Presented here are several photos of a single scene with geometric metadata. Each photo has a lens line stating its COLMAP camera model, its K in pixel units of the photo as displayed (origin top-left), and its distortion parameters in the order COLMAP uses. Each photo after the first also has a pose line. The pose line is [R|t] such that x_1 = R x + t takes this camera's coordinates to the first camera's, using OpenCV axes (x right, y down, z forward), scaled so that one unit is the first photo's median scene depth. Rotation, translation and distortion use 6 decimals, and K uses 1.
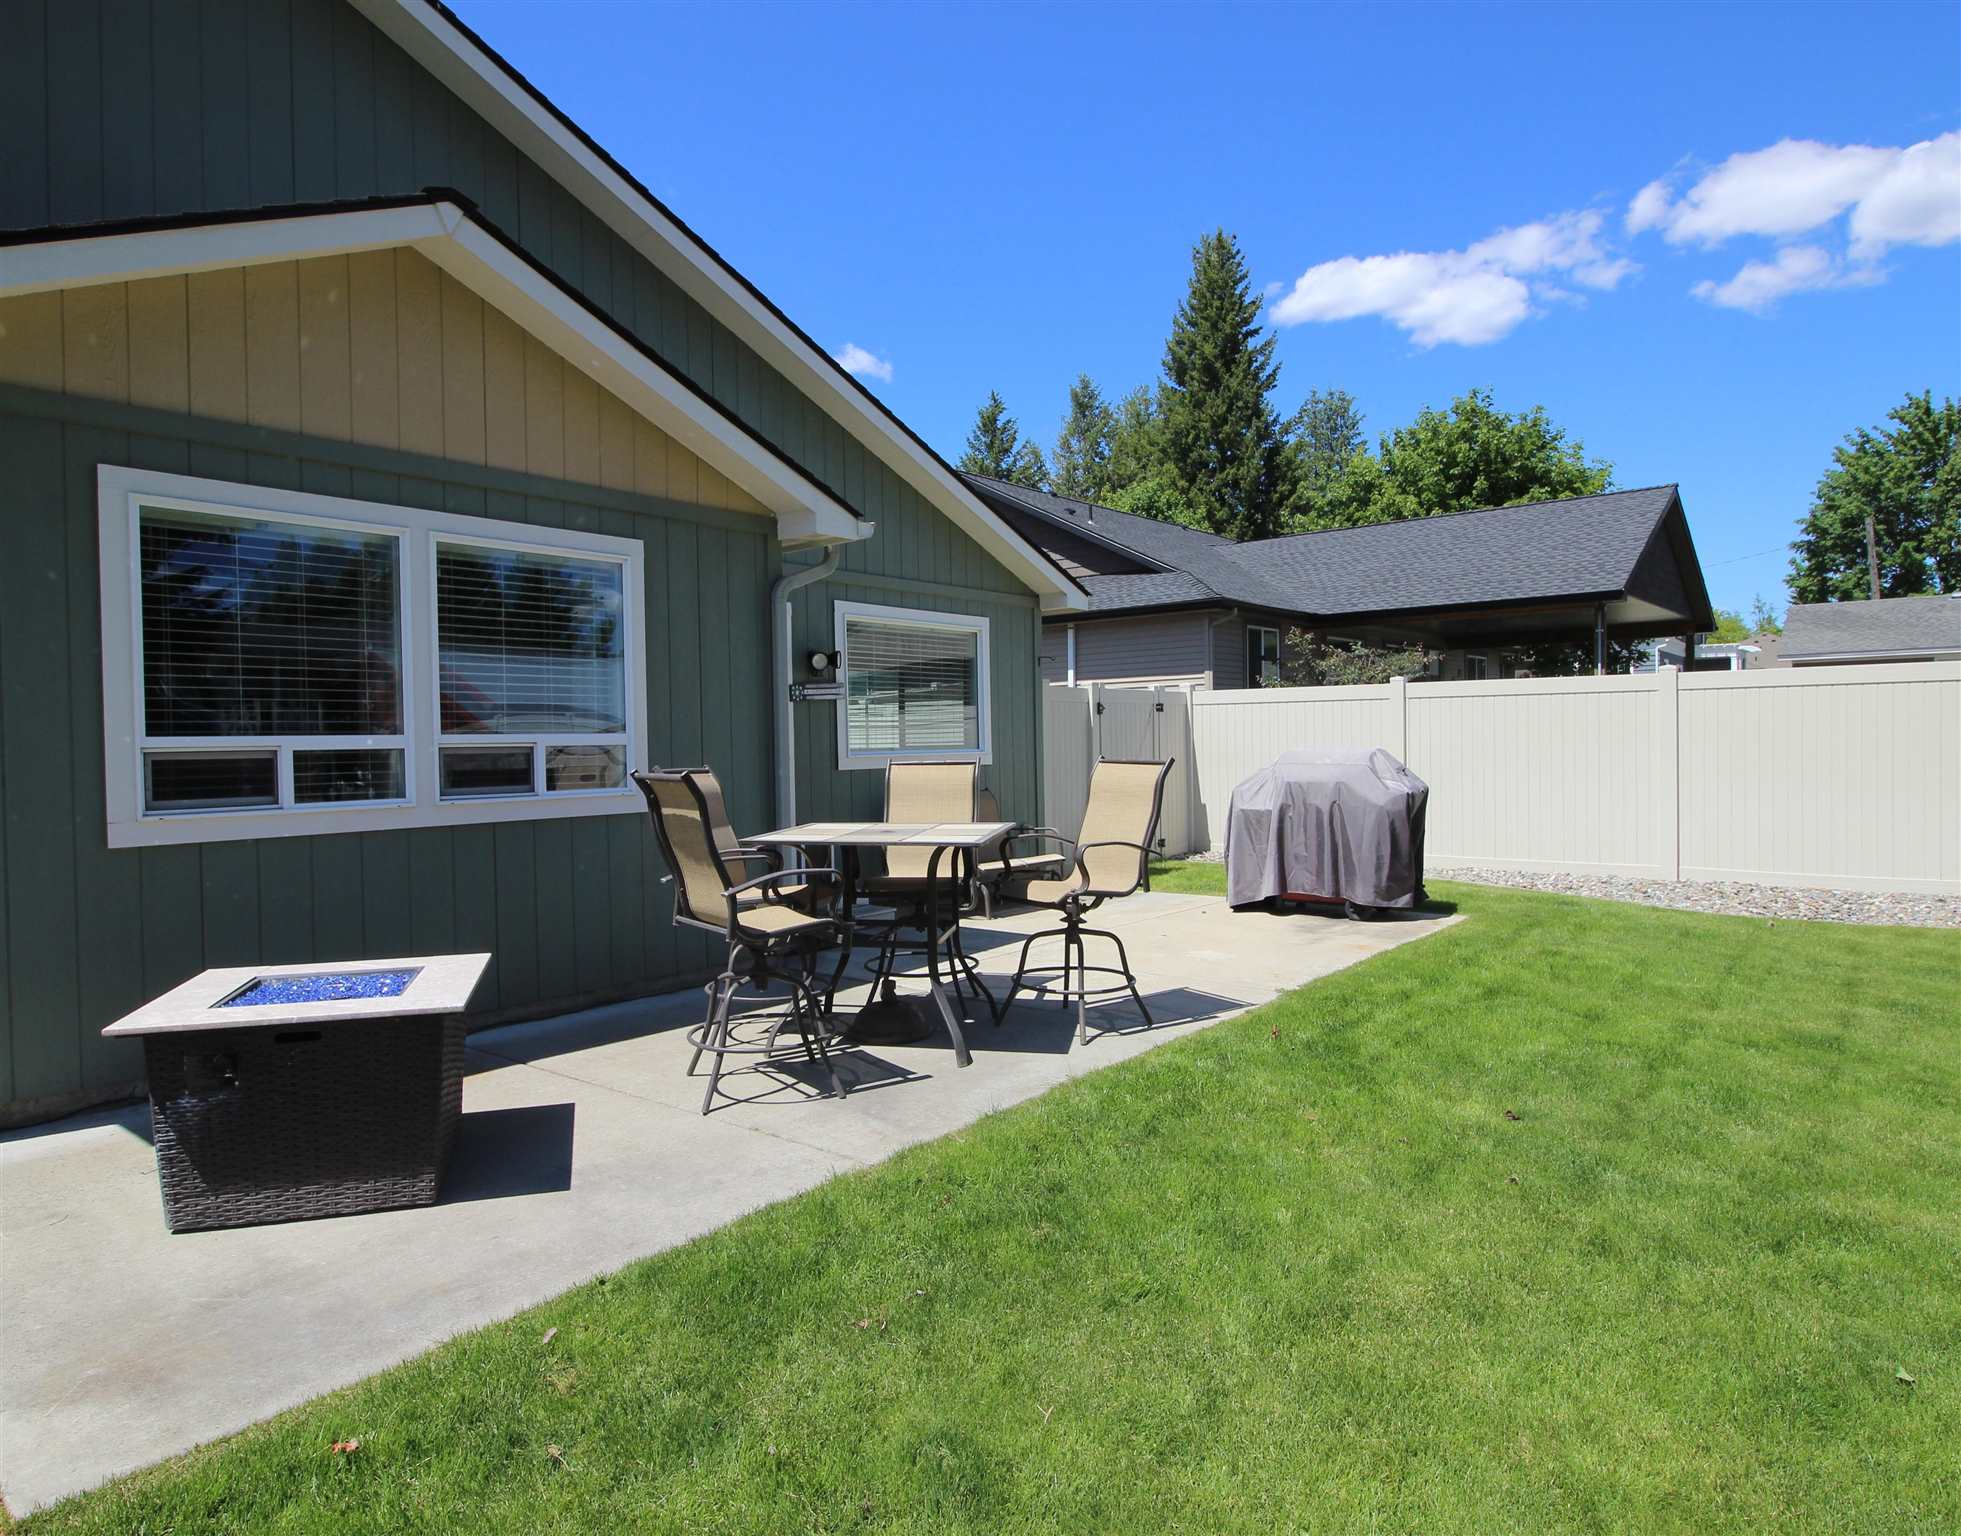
lens RADIAL K [[1203.1, 0, 949.5], [0, 1203.1, 760.9], [0, 0, 1]] dist [0.002799, 0.002202]
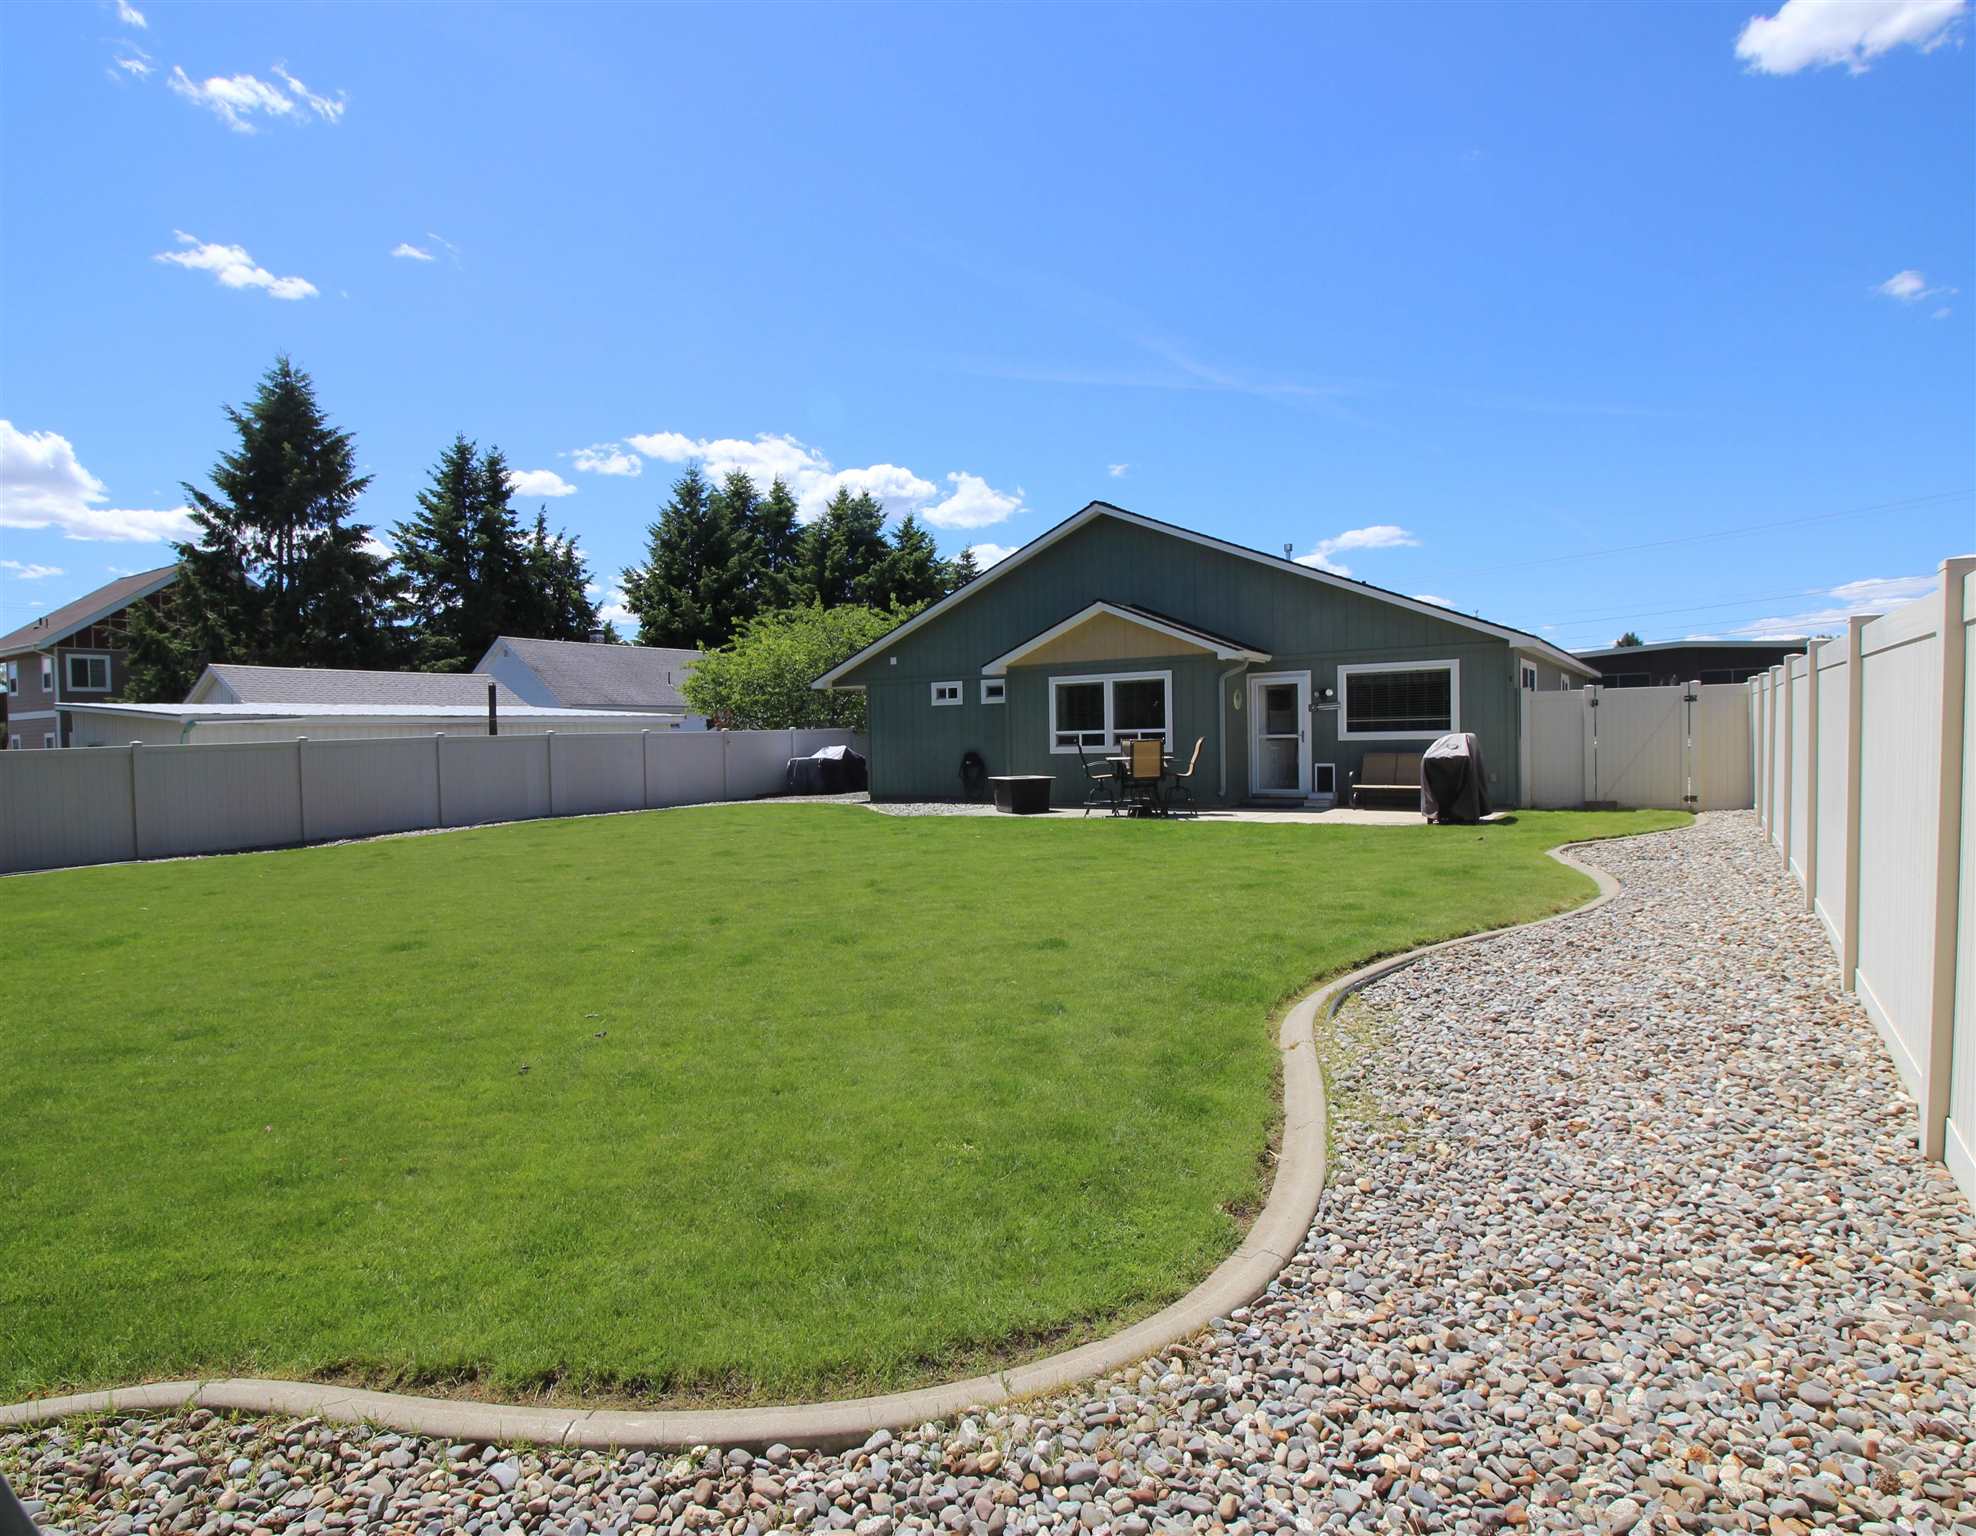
lens RADIAL K [[1094.8, 0, 987.0], [0, 1094.8, 767.4], [0, 0, 1]] dist [0.005126, 0.001408]
pose [[0.121065, 0.040380, -0.991823, 0.878265], [0.005079, 0.999134, 0.041298, -0.014111], [0.992632, -0.010037, 0.120755, 0.044519]]
